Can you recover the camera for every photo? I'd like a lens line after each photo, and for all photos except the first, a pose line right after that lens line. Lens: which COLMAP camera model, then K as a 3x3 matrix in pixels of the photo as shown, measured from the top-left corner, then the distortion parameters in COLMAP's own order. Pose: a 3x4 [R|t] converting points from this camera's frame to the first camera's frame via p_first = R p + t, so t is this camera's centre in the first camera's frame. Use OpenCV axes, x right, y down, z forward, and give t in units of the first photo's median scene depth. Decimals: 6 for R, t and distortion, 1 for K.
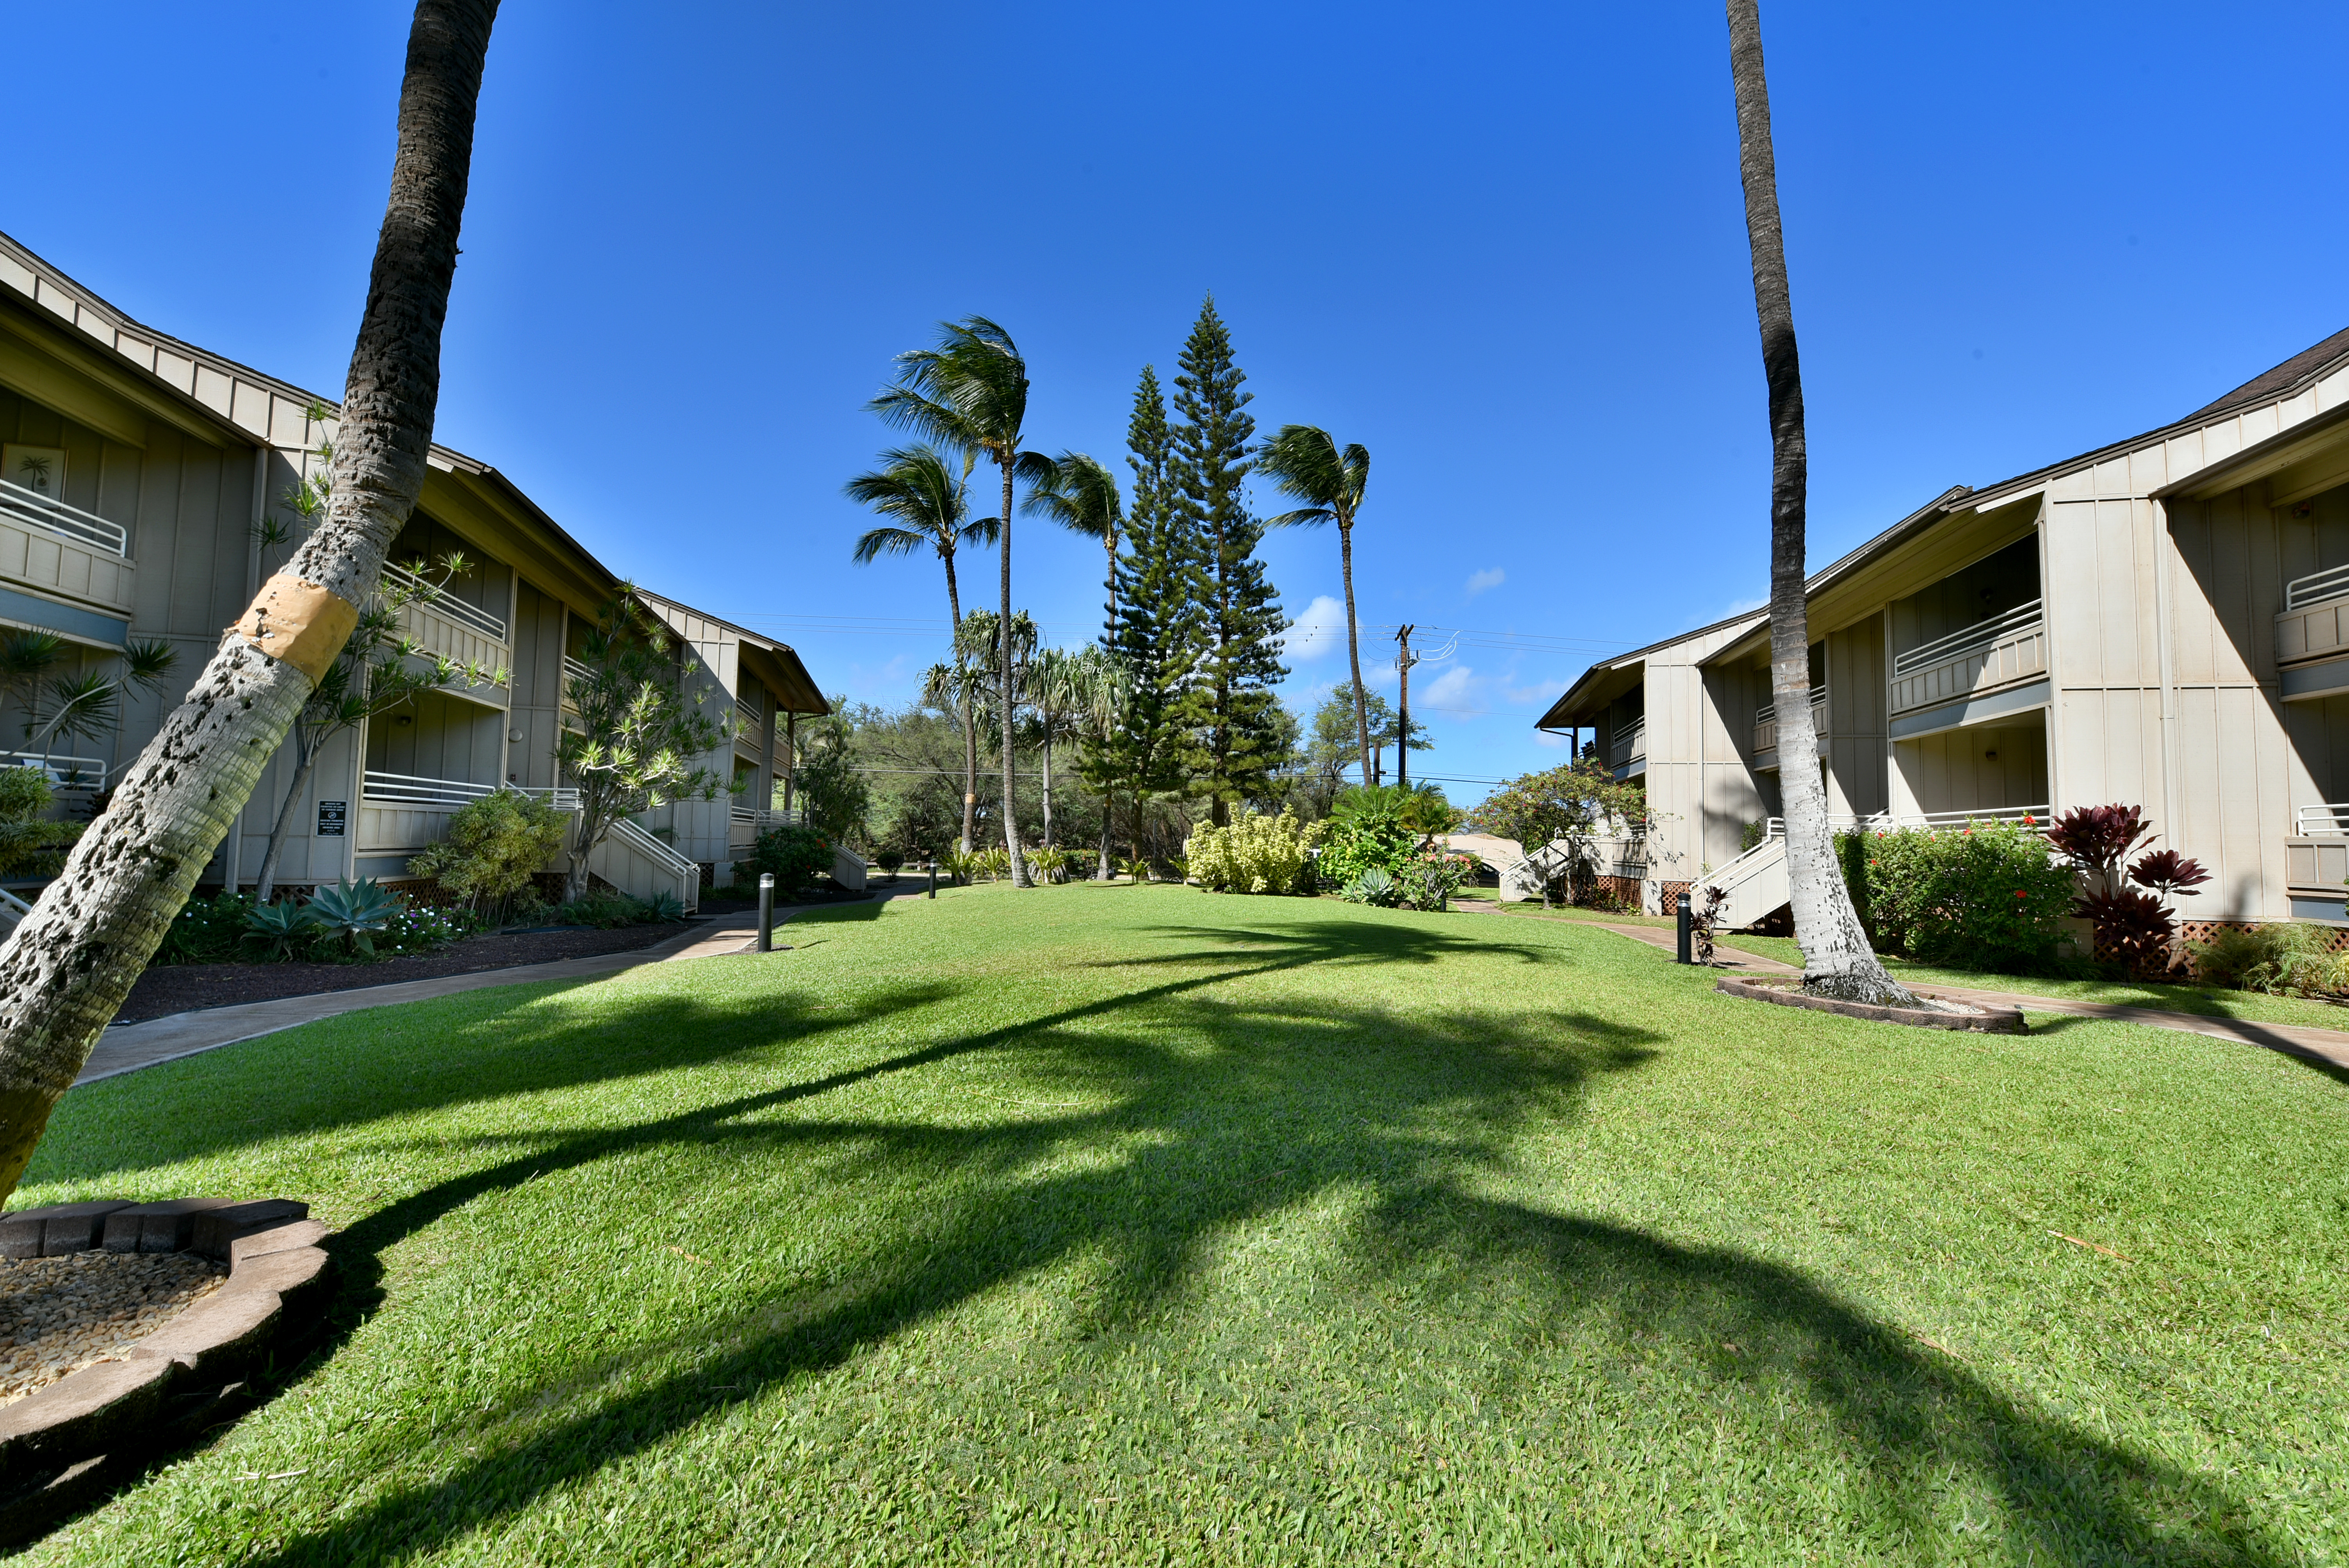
lens RADIAL K [[933.9, 0, 1177.0], [0, 933.9, 782.2], [0, 0, 1]] dist [-0.004089, -0.000447]
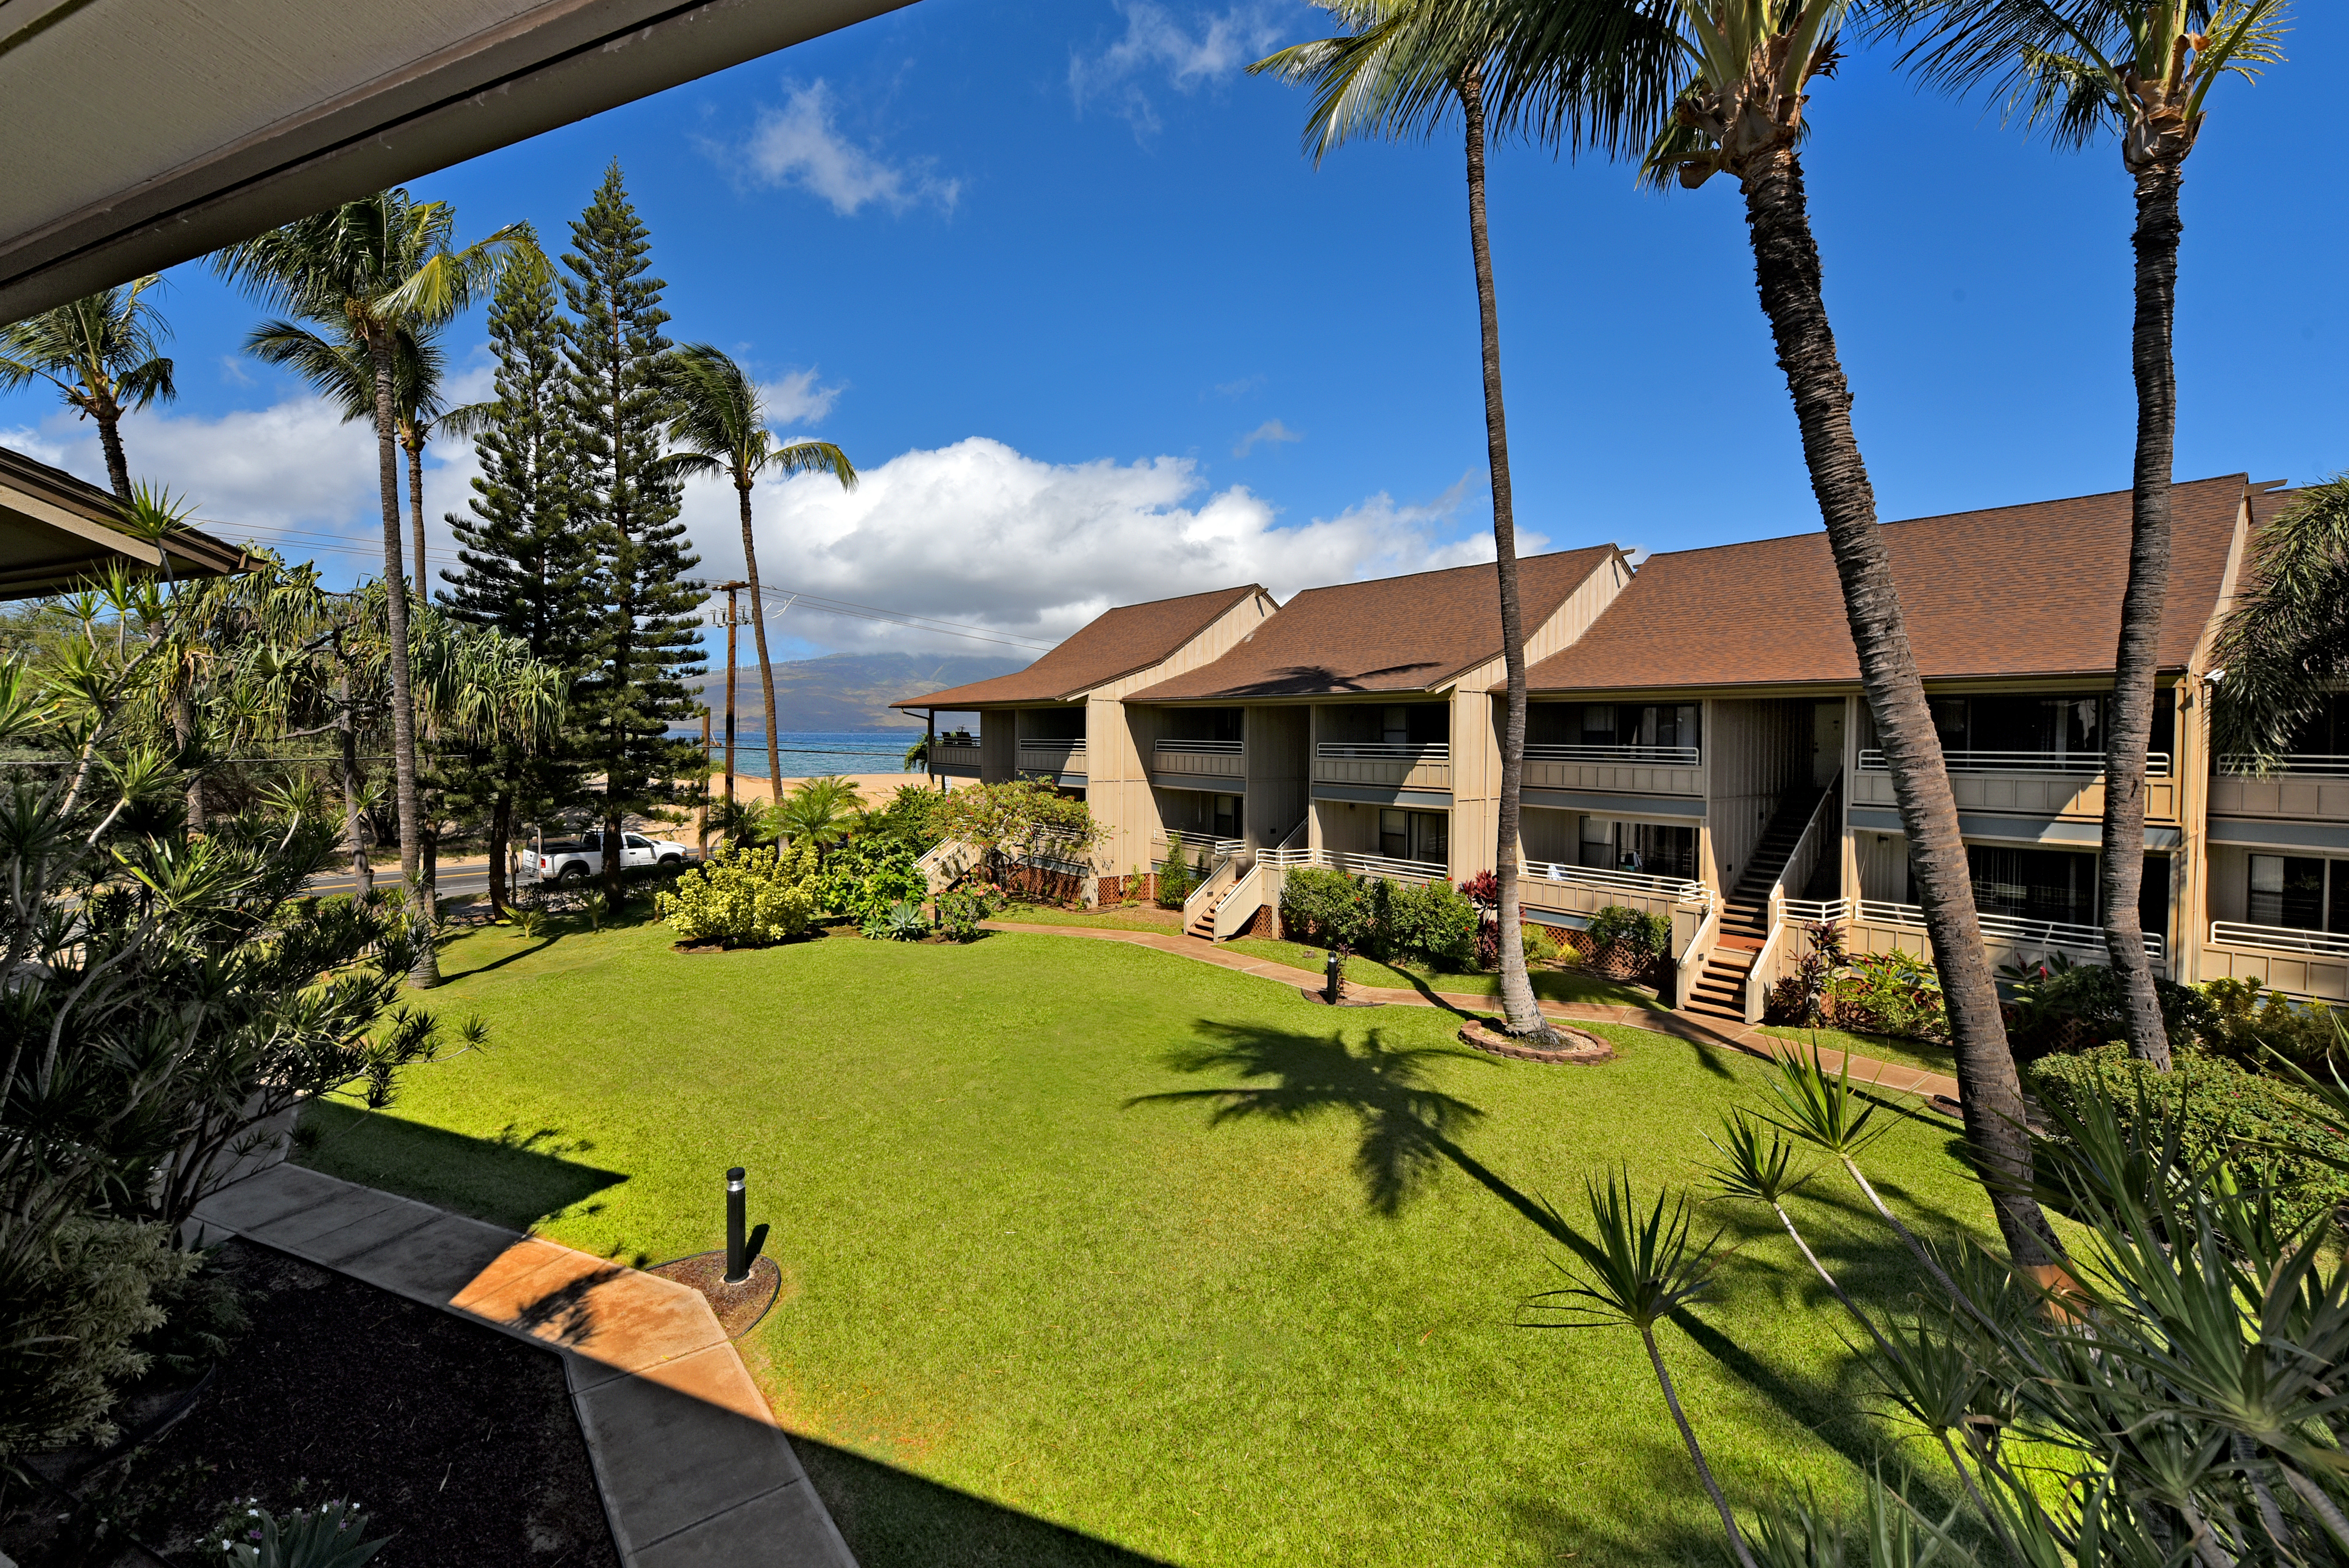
lens RADIAL K [[976.1, 0, 1119.3], [0, 976.1, 746.3], [0, 0, 1]] dist [-0.003630, -0.000981]
pose [[0.639766, -0.023358, 0.768215, -0.439484], [-0.044814, 0.996704, 0.067626, -0.154523], [-0.767262, -0.077692, 0.636610, 0.175423]]
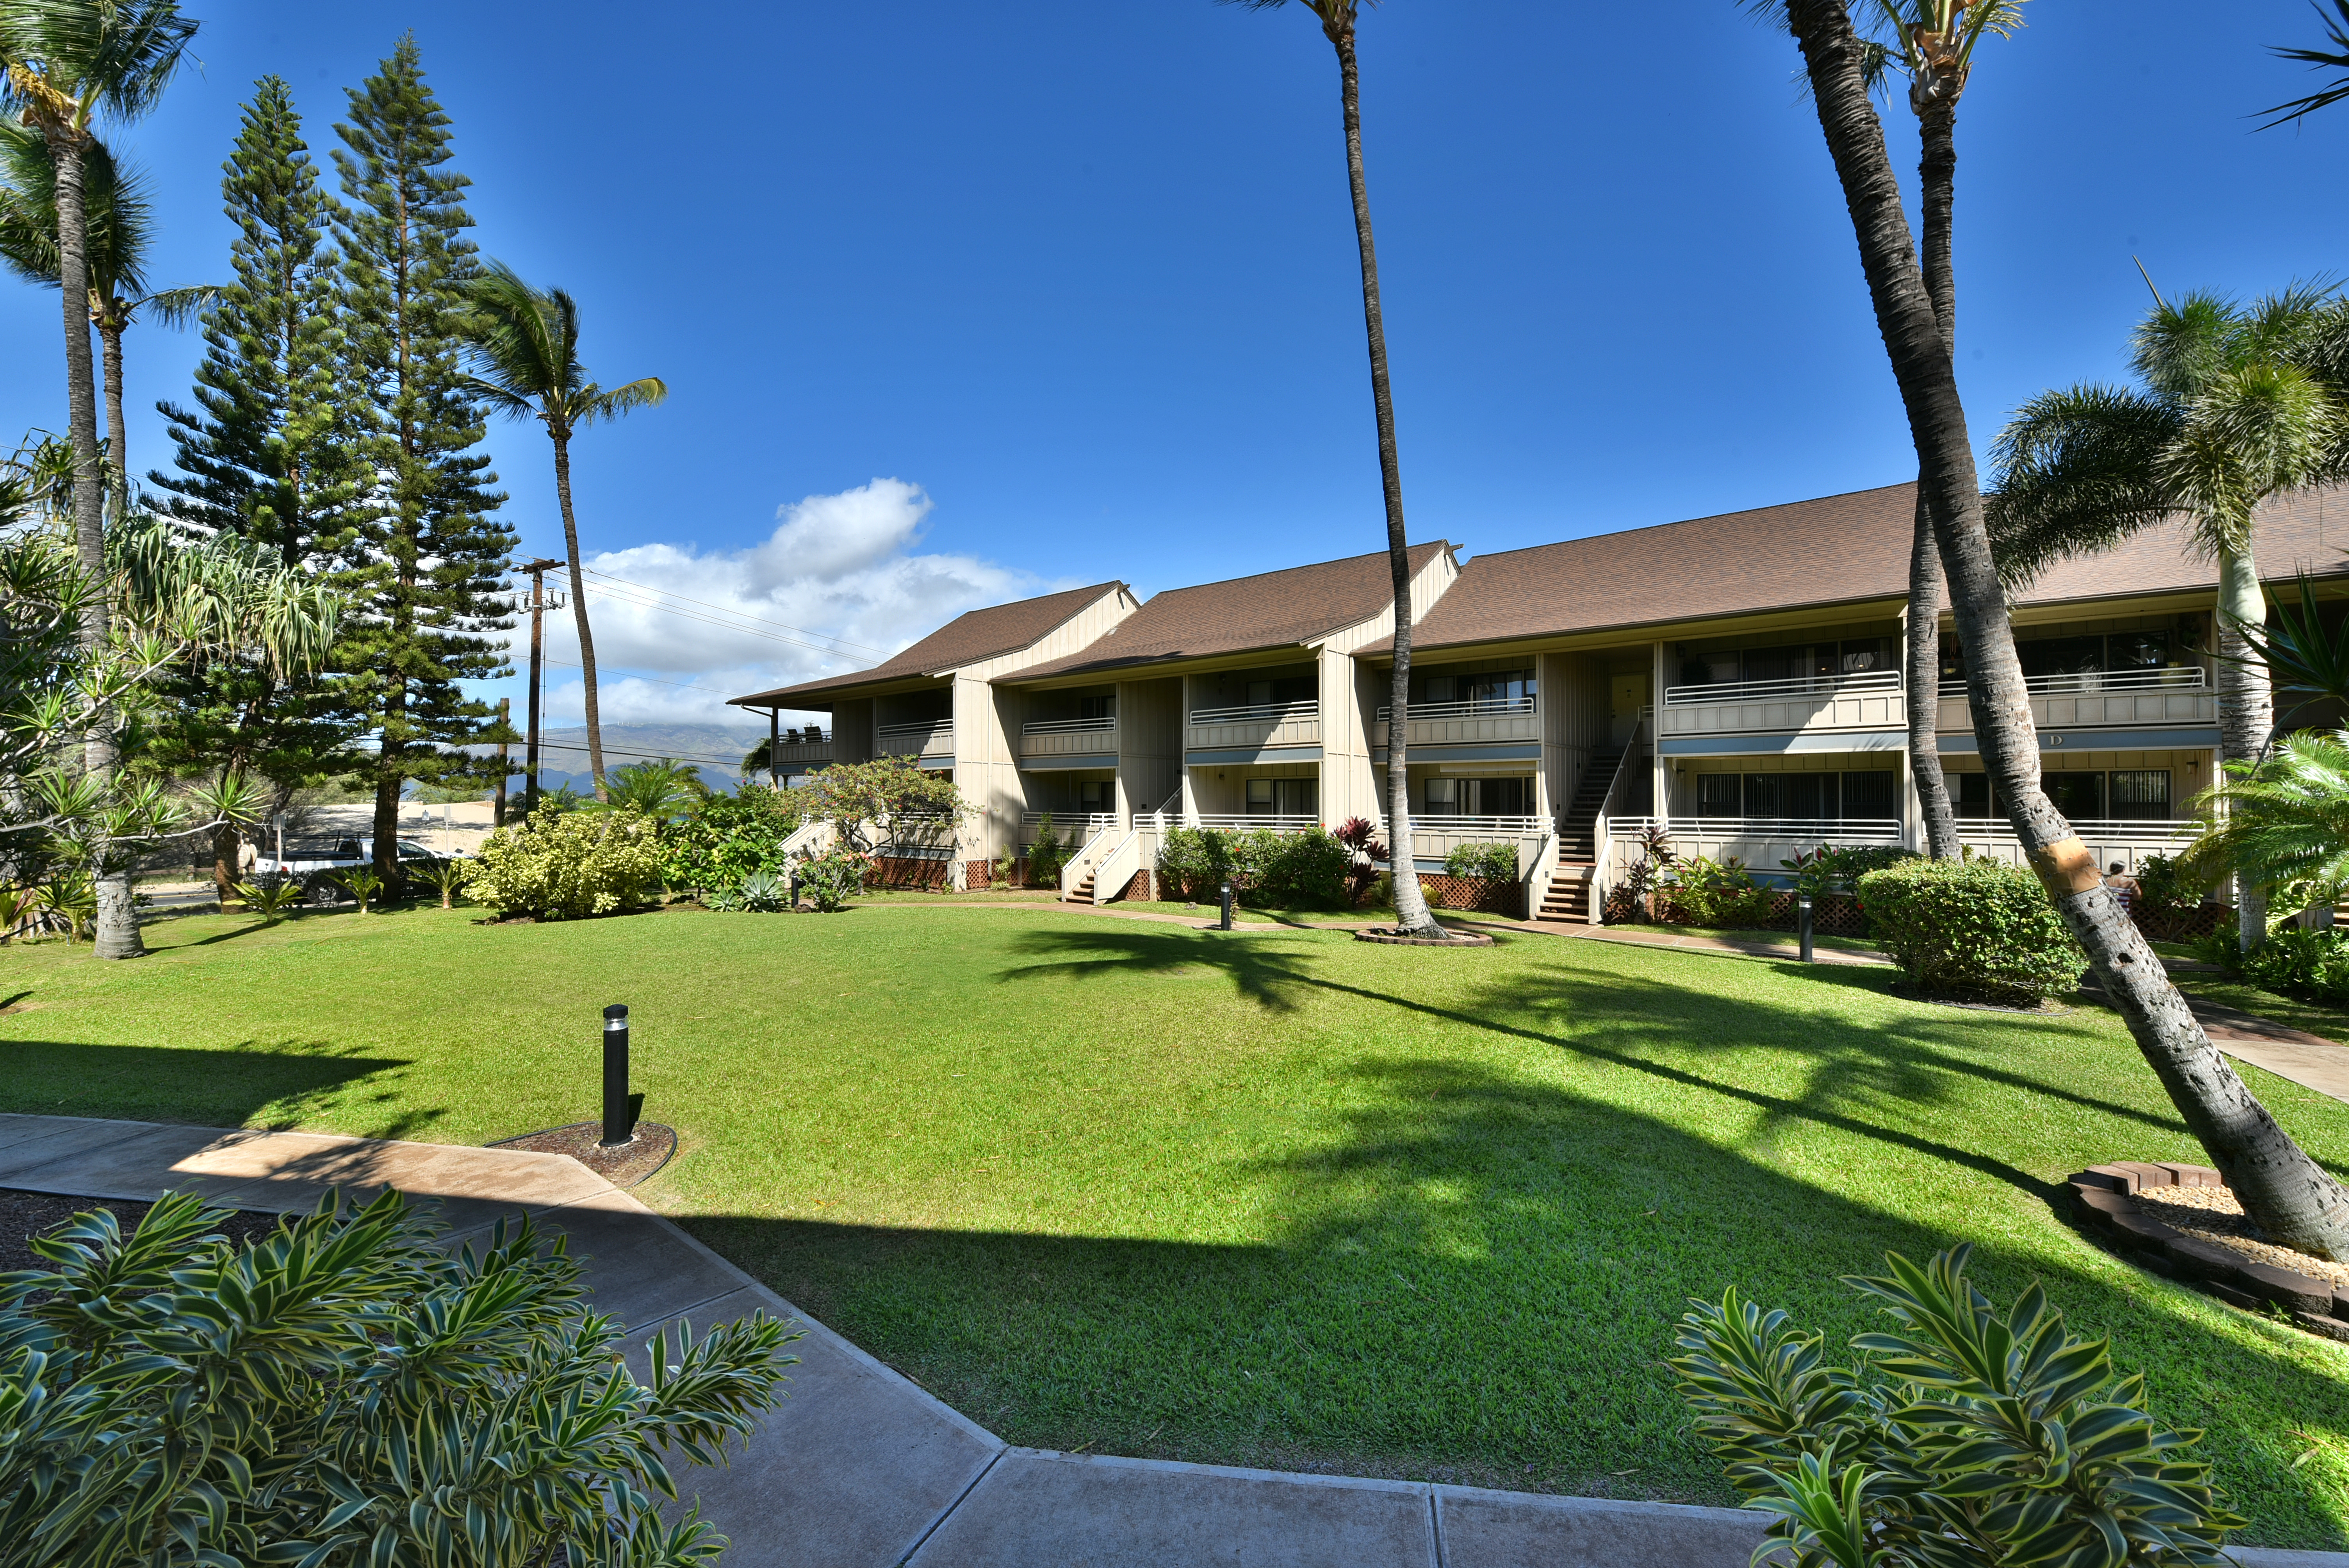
lens RADIAL K [[933.9, 0, 1177.0], [0, 933.9, 782.2], [0, 0, 1]] dist [-0.004089, -0.000447]
pose [[0.438109, -0.001431, 0.898921, -0.432952], [-0.051139, 0.998340, 0.026513, -0.040190], [-0.897466, -0.057585, 0.437308, 0.239380]]
